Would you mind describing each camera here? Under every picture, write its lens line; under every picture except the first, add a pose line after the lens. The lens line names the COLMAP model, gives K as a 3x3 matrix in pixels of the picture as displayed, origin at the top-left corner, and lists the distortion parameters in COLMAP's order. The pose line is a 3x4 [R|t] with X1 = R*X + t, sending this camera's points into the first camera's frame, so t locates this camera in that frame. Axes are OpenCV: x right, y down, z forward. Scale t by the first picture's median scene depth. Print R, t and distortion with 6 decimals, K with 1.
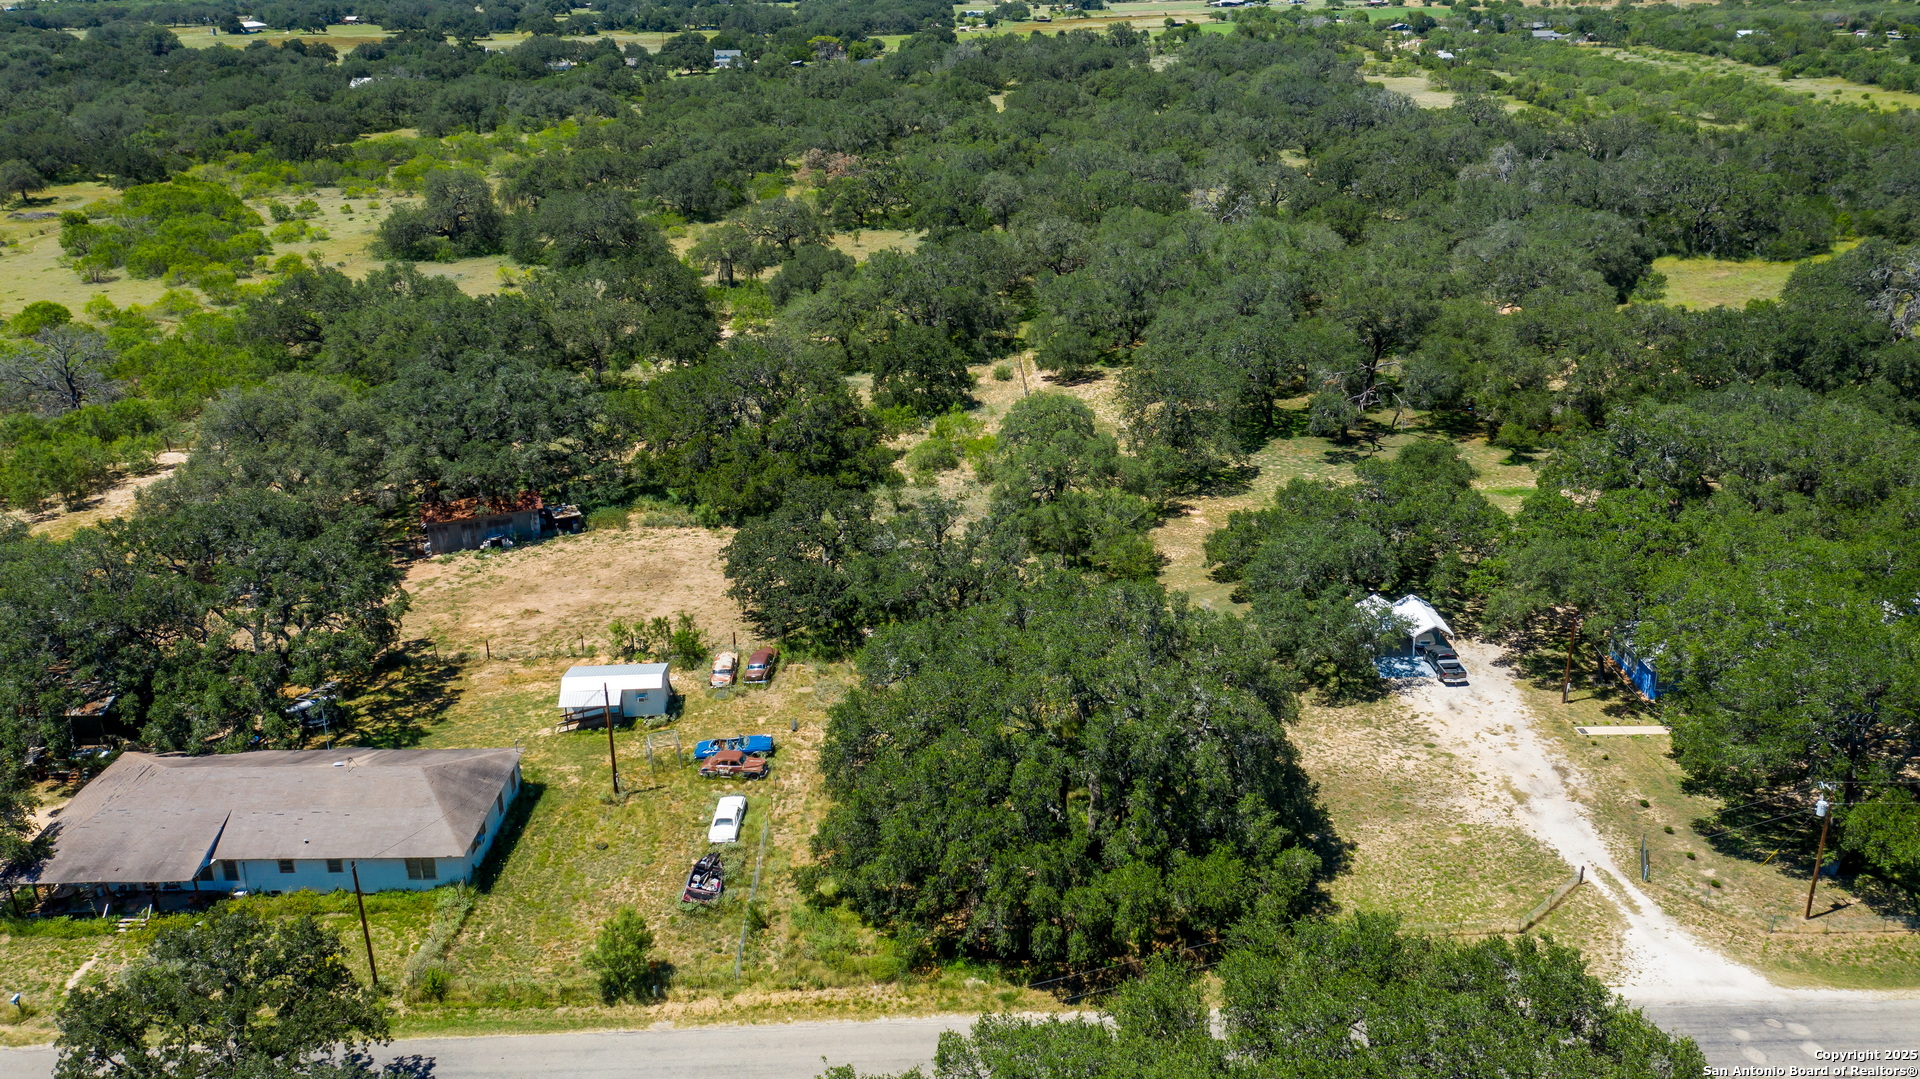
lens RADIAL K [[1477.7, 0, 960.0], [0, 1477.7, 539.5], [0, 0, 1]] dist [-0.002115, 0.006084]
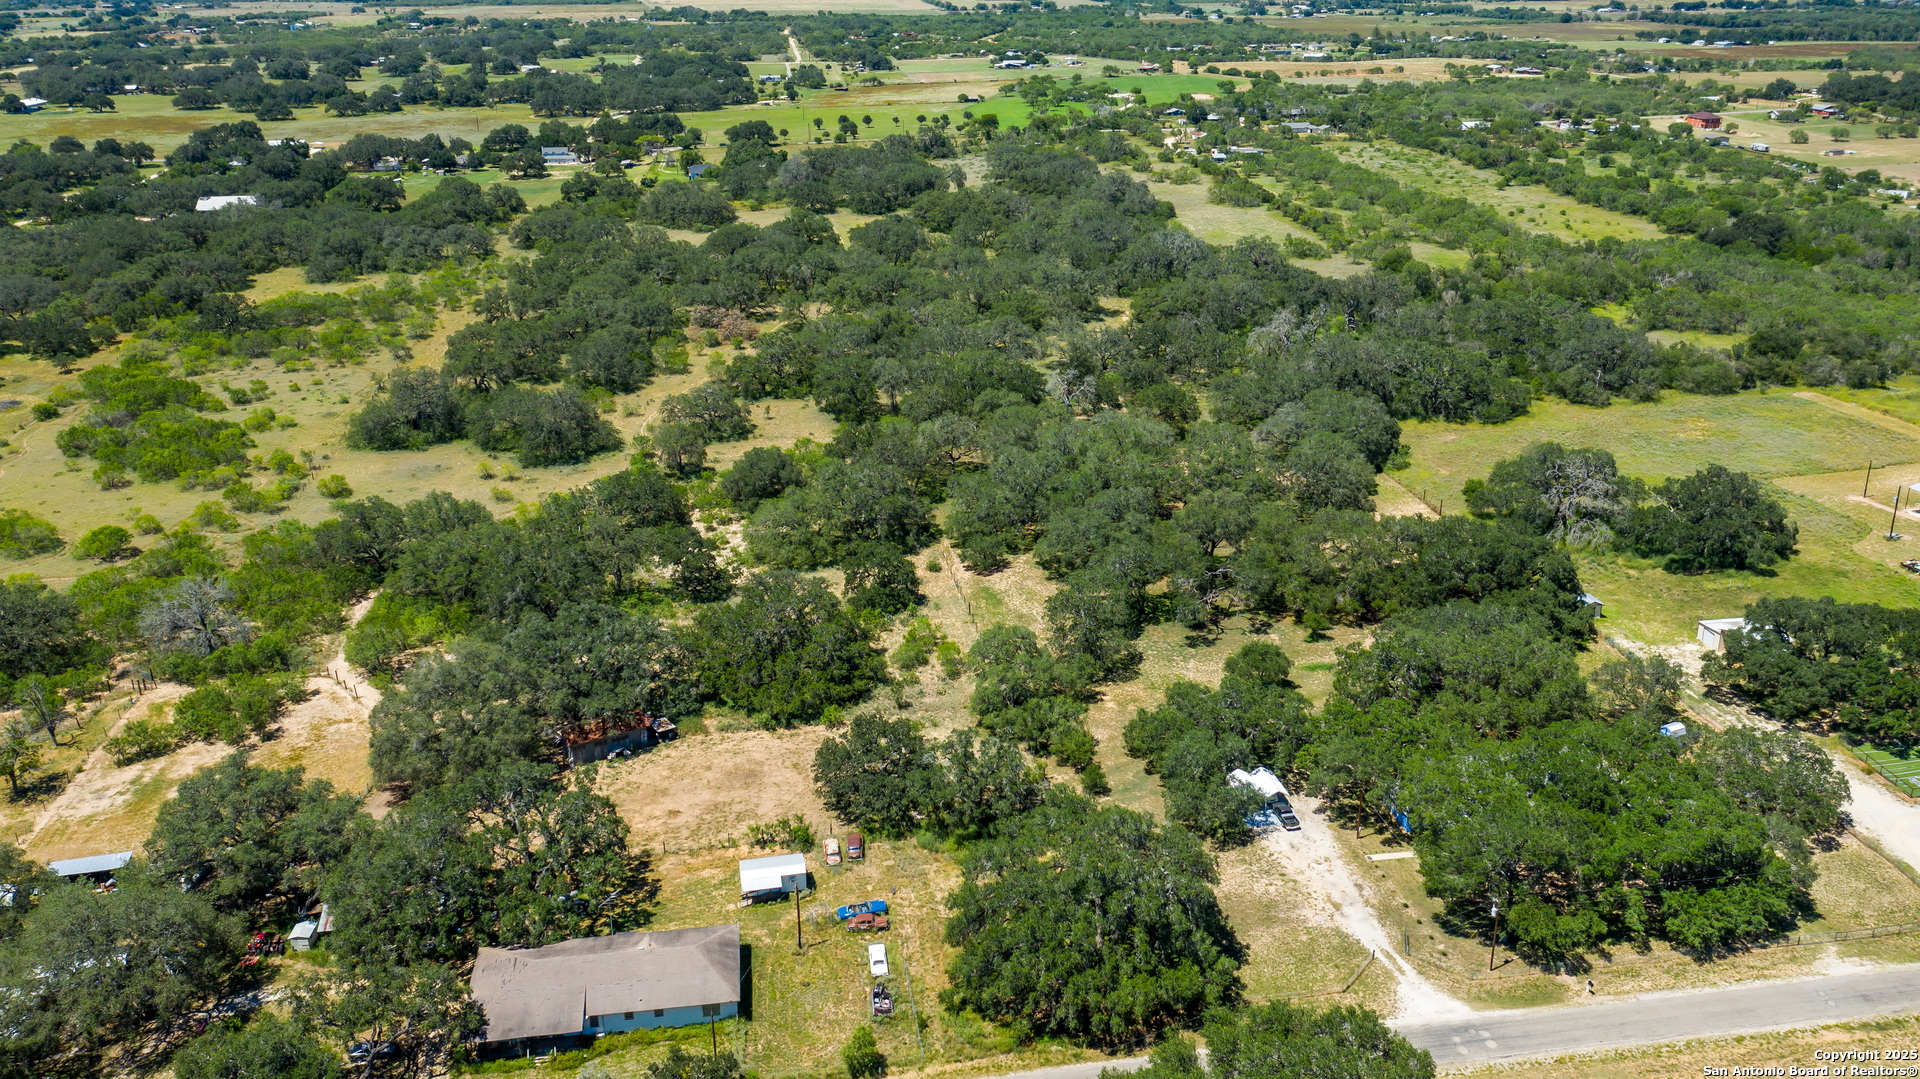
lens RADIAL K [[1506.2, 0, 960.0], [0, 1506.2, 539.5], [0, 0, 1]] dist [-0.003868, 0.014821]
pose [[0.988686, -0.047168, 0.142390, -0.247630], [0.048219, 0.998829, -0.003939, -0.232817], [-0.142038, 0.010761, 0.989803, -0.589403]]
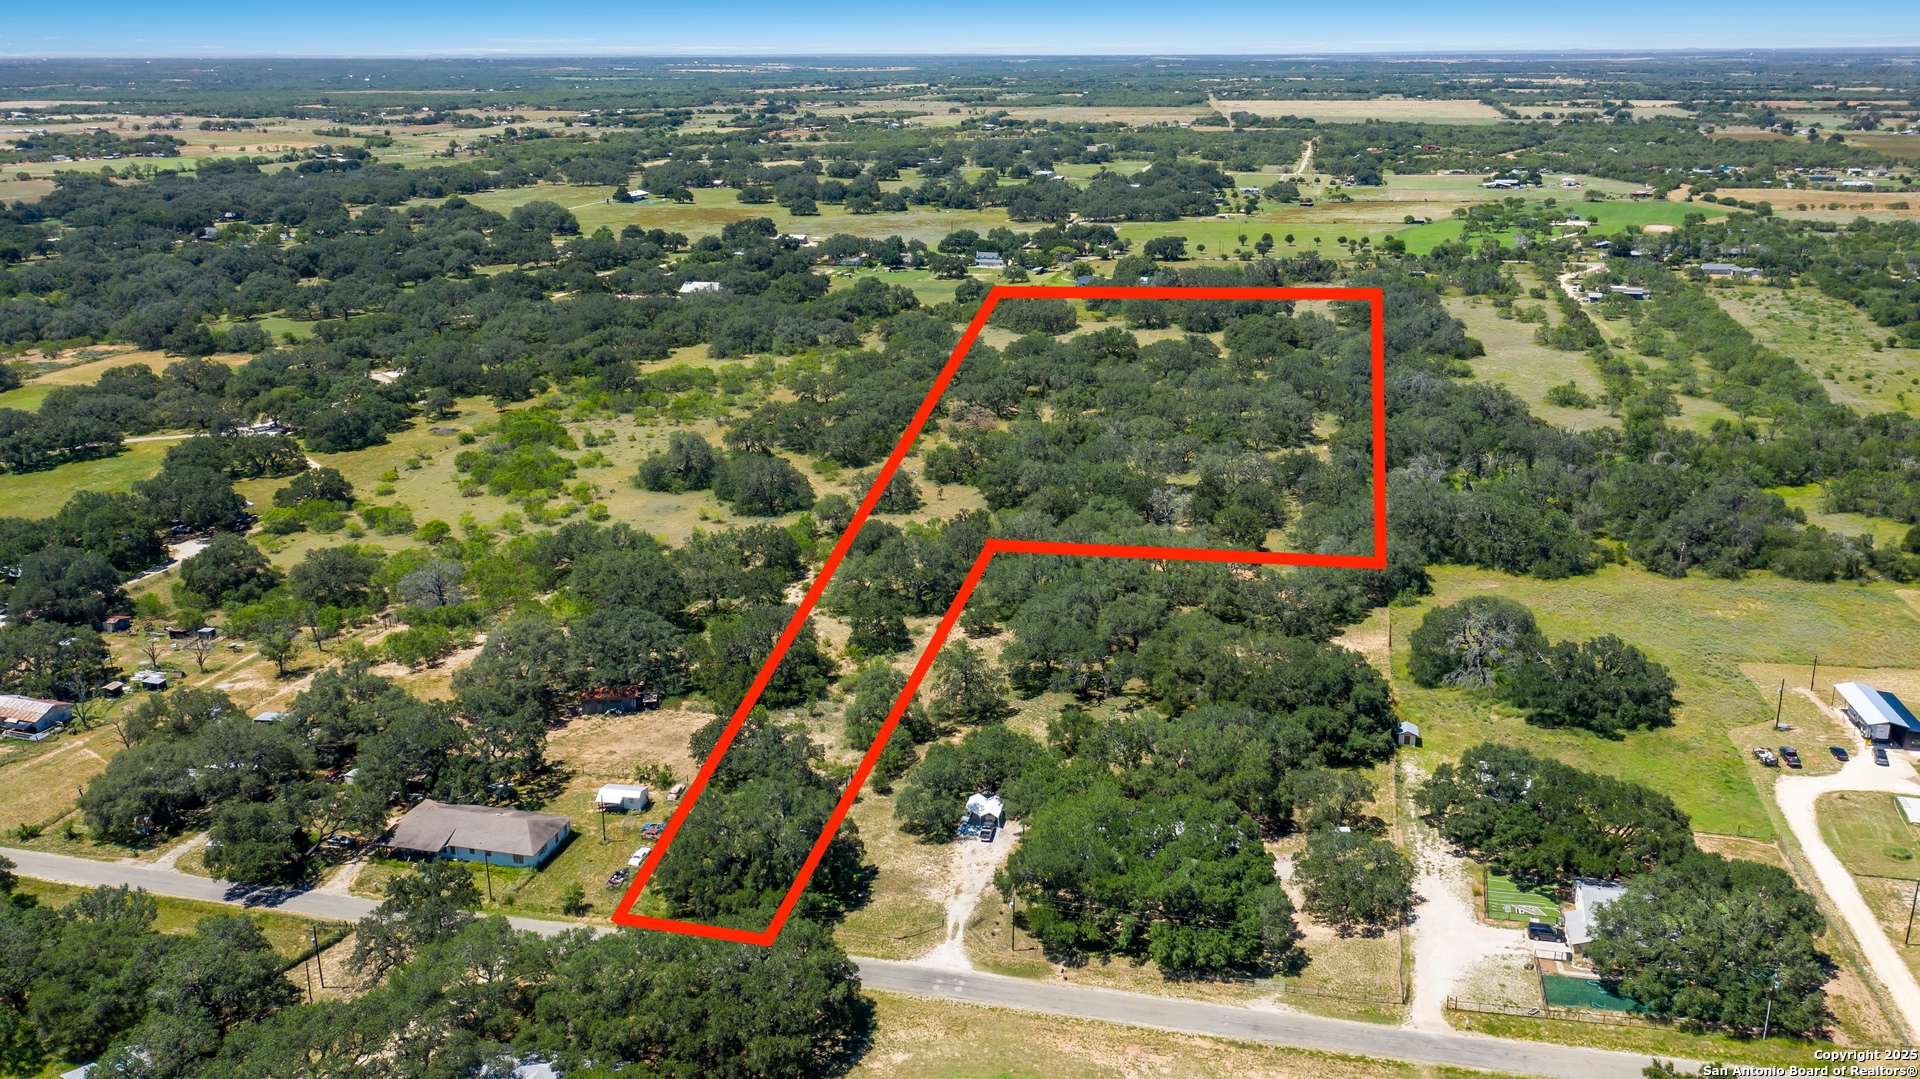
lens RADIAL K [[1506.2, 0, 960.0], [0, 1506.2, 539.5], [0, 0, 1]] dist [-0.003868, 0.014821]
pose [[0.970207, 0.082396, -0.227836, 0.771066], [-0.096034, 0.994151, -0.049418, -0.228148], [0.222432, 0.069826, 0.972445, -1.176943]]
